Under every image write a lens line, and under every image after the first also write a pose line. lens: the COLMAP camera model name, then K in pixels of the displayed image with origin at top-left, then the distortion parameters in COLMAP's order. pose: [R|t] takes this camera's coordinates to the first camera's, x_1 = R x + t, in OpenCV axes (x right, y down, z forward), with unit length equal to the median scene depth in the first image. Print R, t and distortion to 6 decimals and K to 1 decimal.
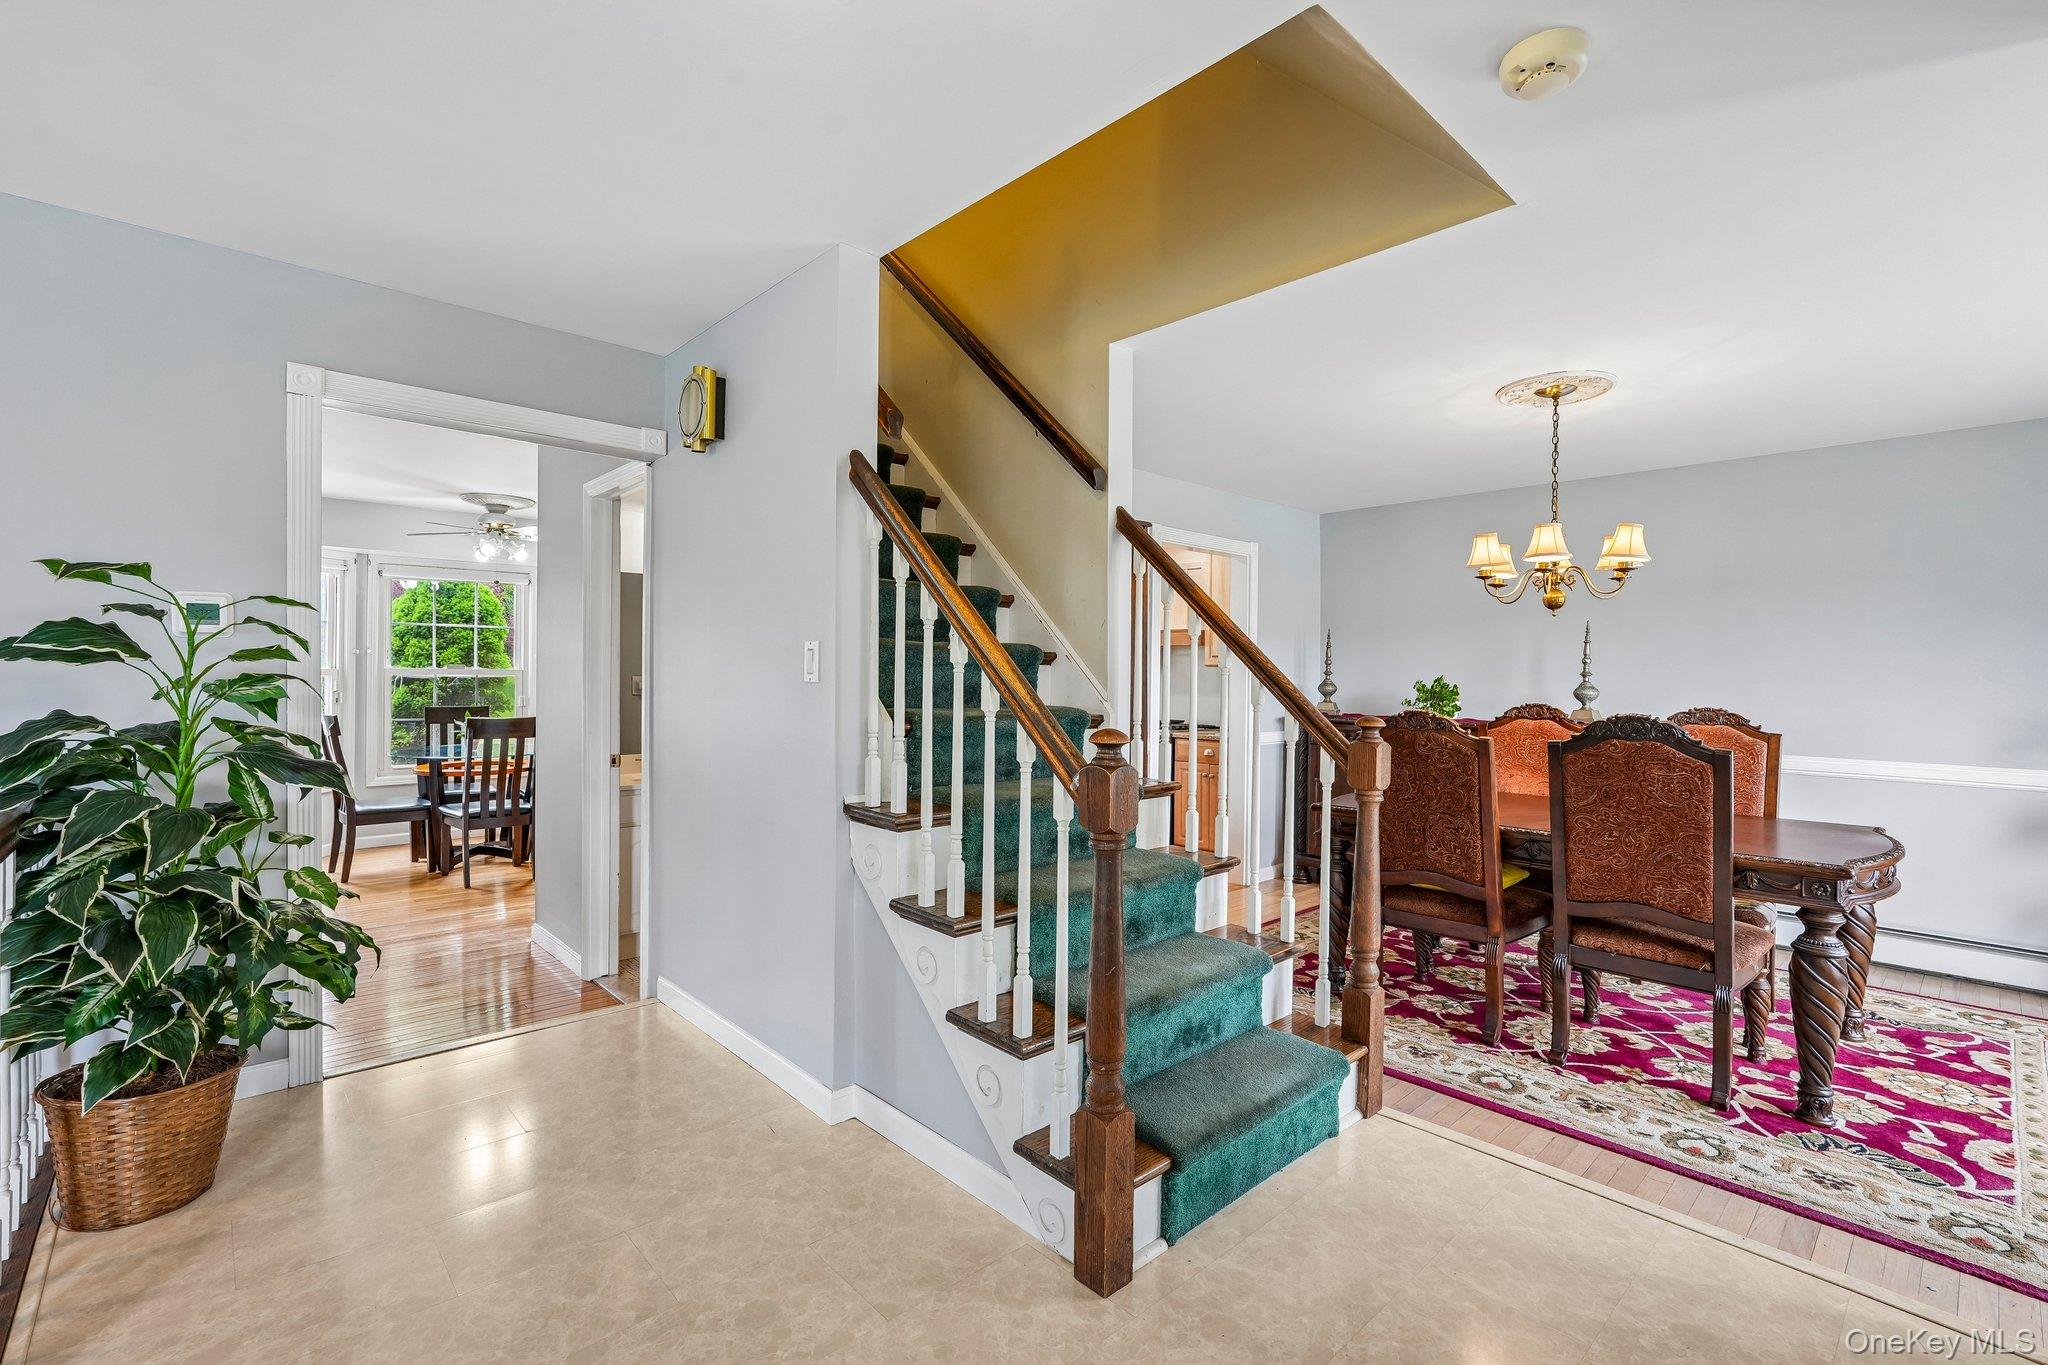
lens RADIAL K [[913.5, 0, 1023.1], [0, 913.5, 679.5], [0, 0, 1]] dist [-0.018247, 0.012053]
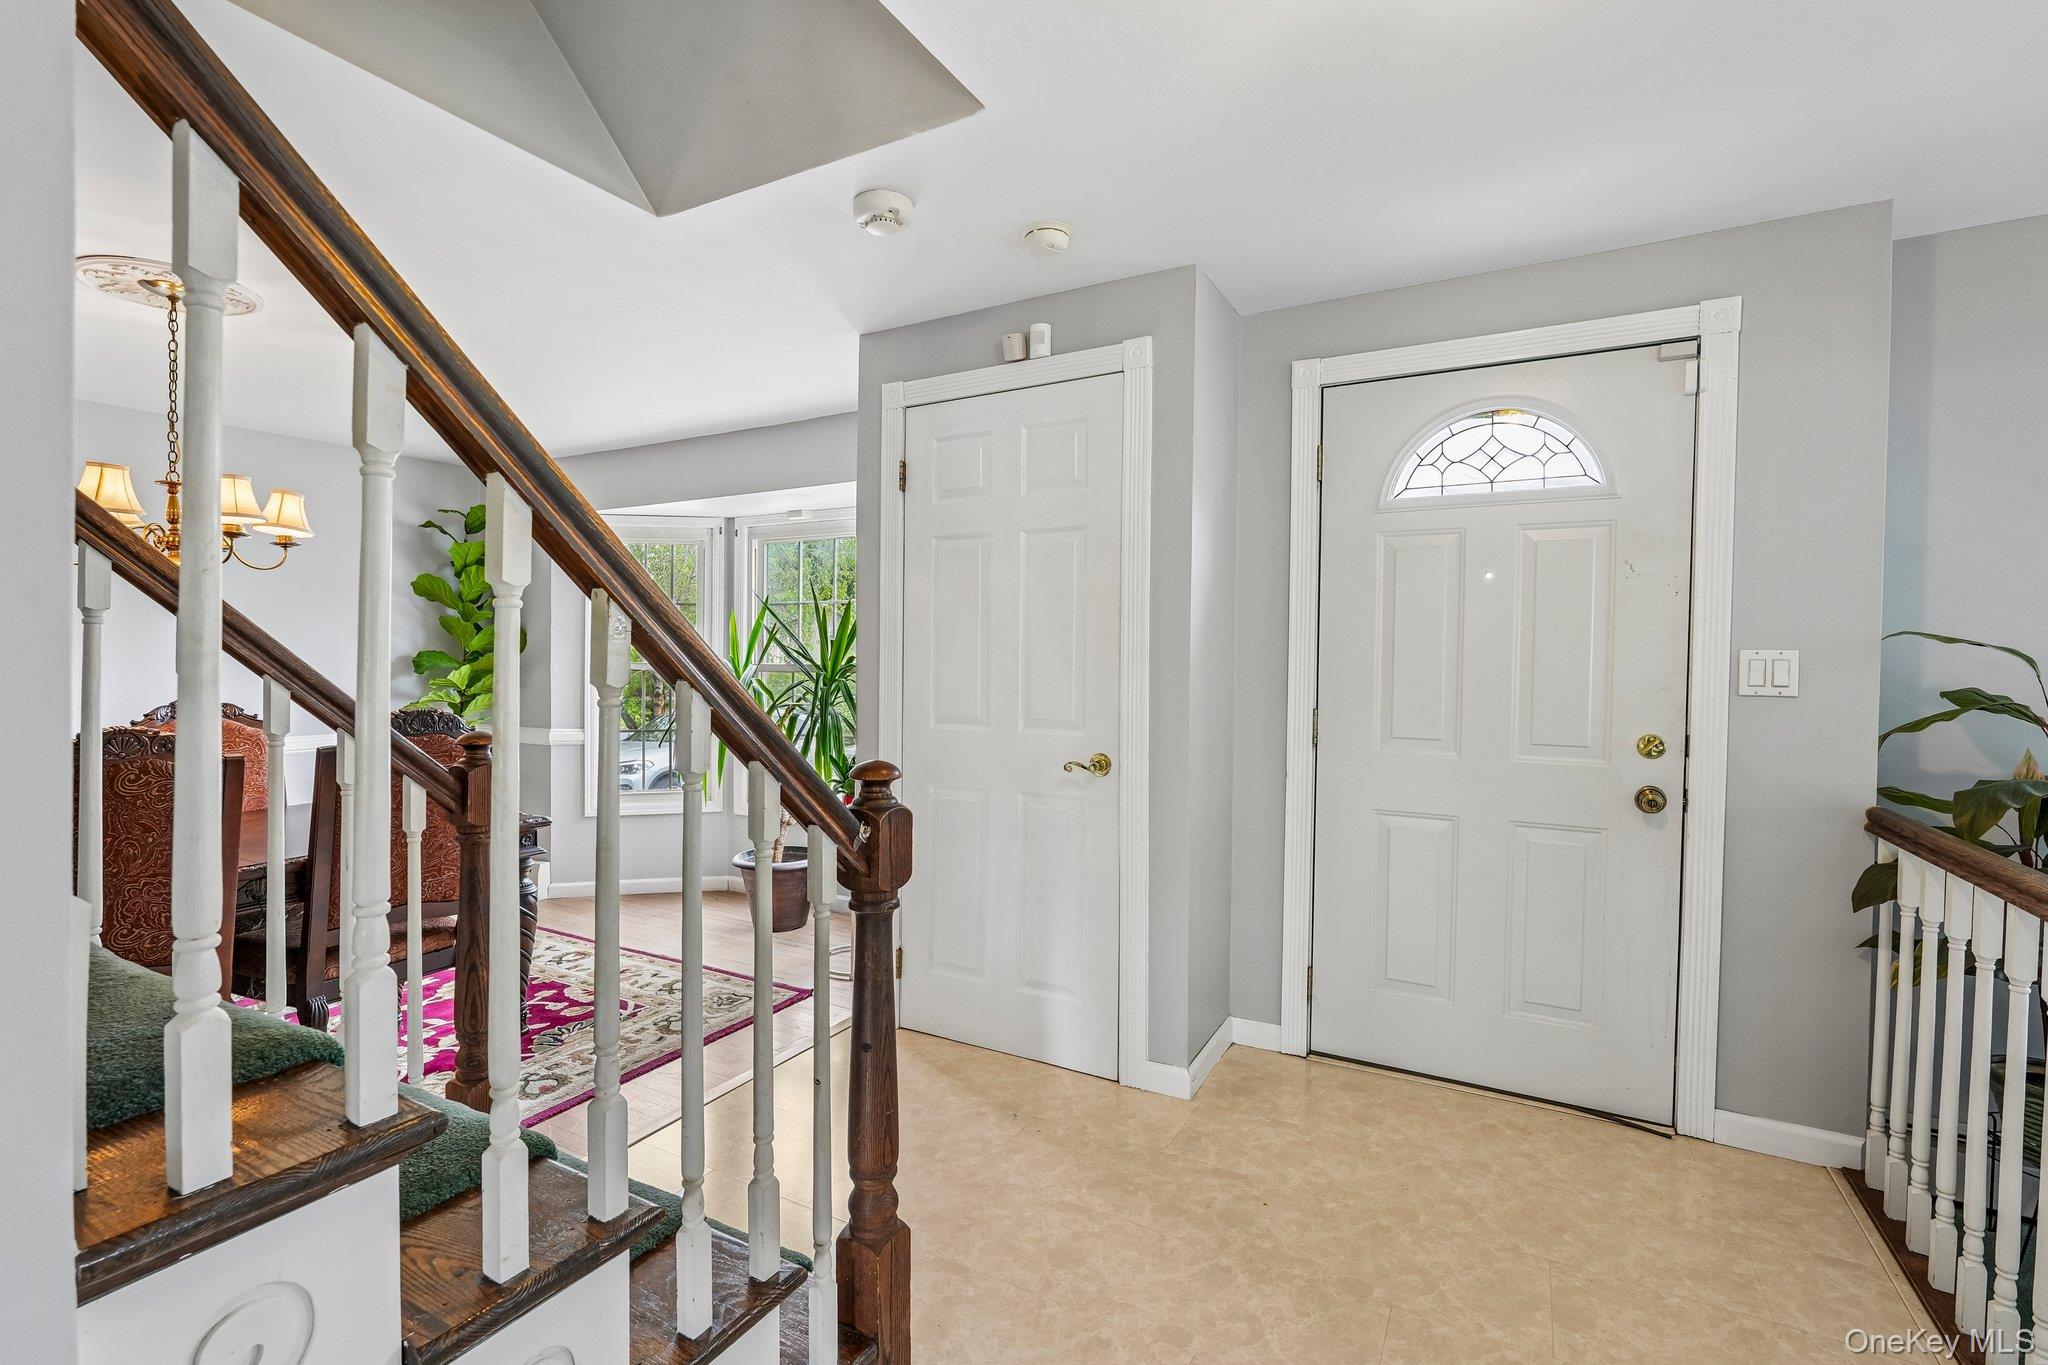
lens RADIAL K [[913.5, 0, 1023.1], [0, 913.5, 679.5], [0, 0, 1]] dist [-0.018247, 0.012053]
pose [[-0.318649, -0.040162, 0.947022, -0.483571], [-0.006782, 0.999173, 0.040091, -0.038132], [-0.947849, 0.006353, -0.318657, 0.767010]]
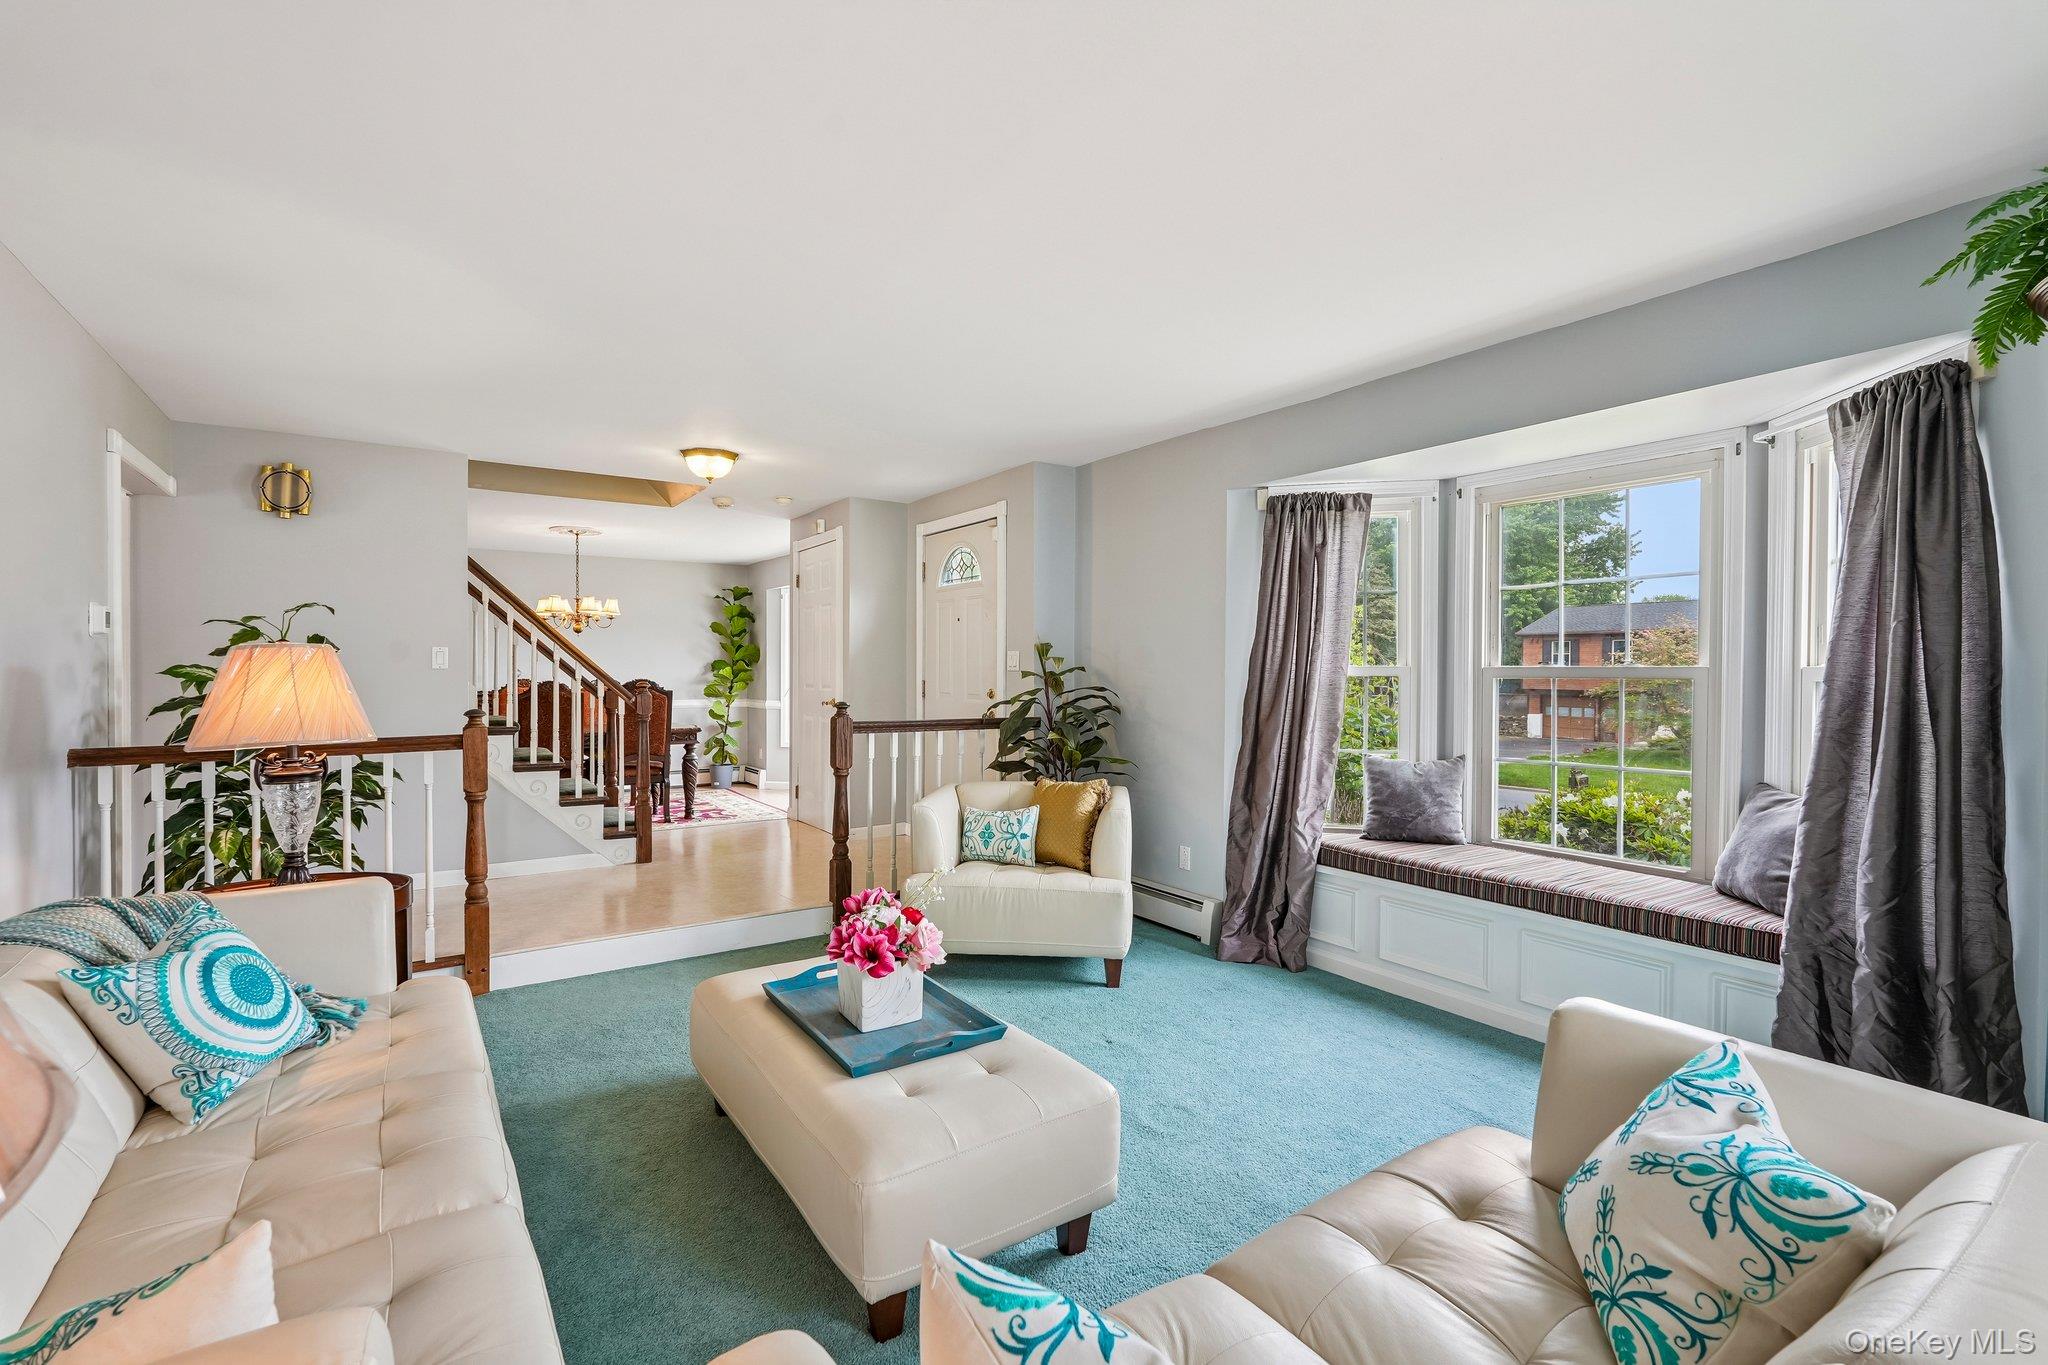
lens RADIAL K [[913.5, 0, 1023.1], [0, 913.5, 679.5], [0, 0, 1]] dist [-0.018247, 0.012053]
pose [[0.148428, -0.026768, 0.988561, -1.893927], [0.005439, 0.999641, 0.026251, -0.024025], [-0.988908, 0.001480, 0.148520, -0.500767]]
